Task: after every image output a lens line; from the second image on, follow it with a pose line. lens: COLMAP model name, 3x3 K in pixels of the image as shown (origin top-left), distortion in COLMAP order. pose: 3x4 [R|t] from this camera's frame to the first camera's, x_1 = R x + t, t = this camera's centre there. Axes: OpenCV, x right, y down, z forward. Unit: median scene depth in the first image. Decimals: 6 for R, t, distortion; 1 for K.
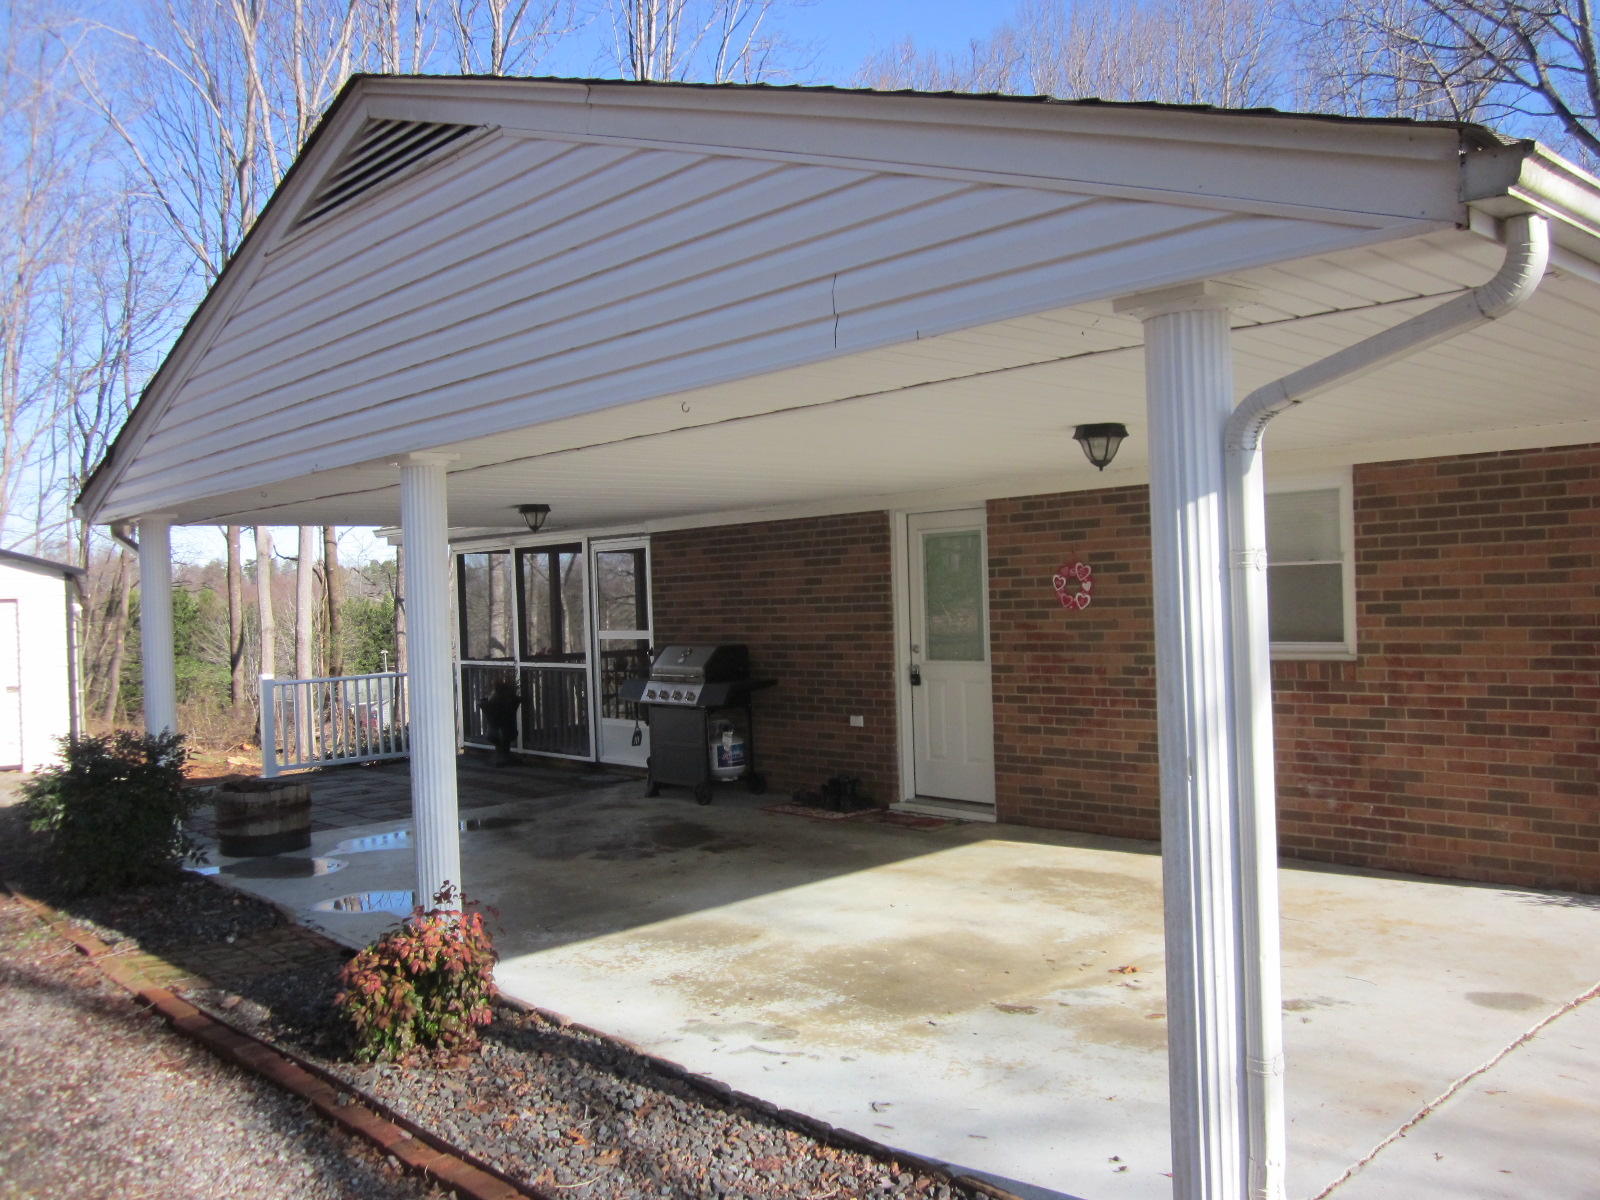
lens RADIAL K [[1329.1, 0, 793.4], [0, 1329.1, 598.2], [0, 0, 1]] dist [-0.026204, -0.010375]
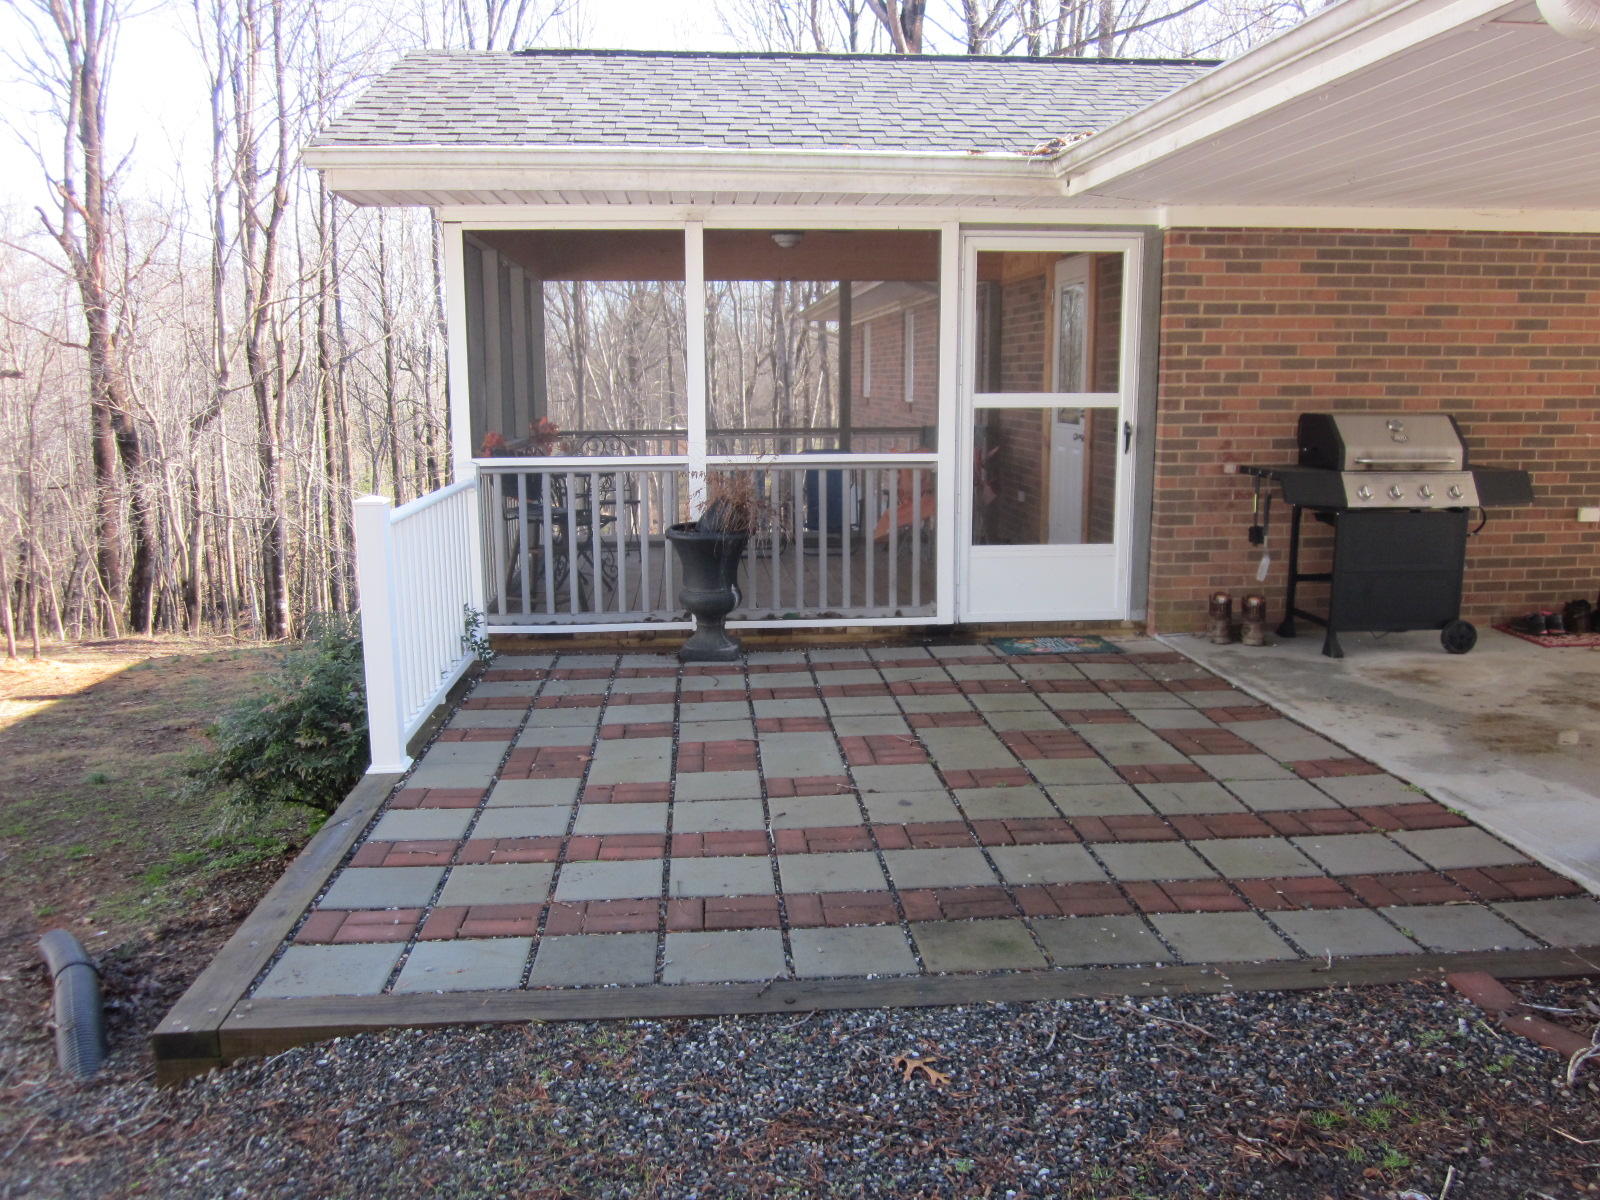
lens RADIAL K [[1329.1, 0, 793.4], [0, 1329.1, 598.2], [0, 0, 1]] dist [-0.026204, -0.010375]
pose [[0.613683, -0.110592, 0.781769, -0.924590], [-0.014770, 0.988360, 0.151411, 0.036905], [-0.789414, -0.104465, 0.604907, 1.014595]]
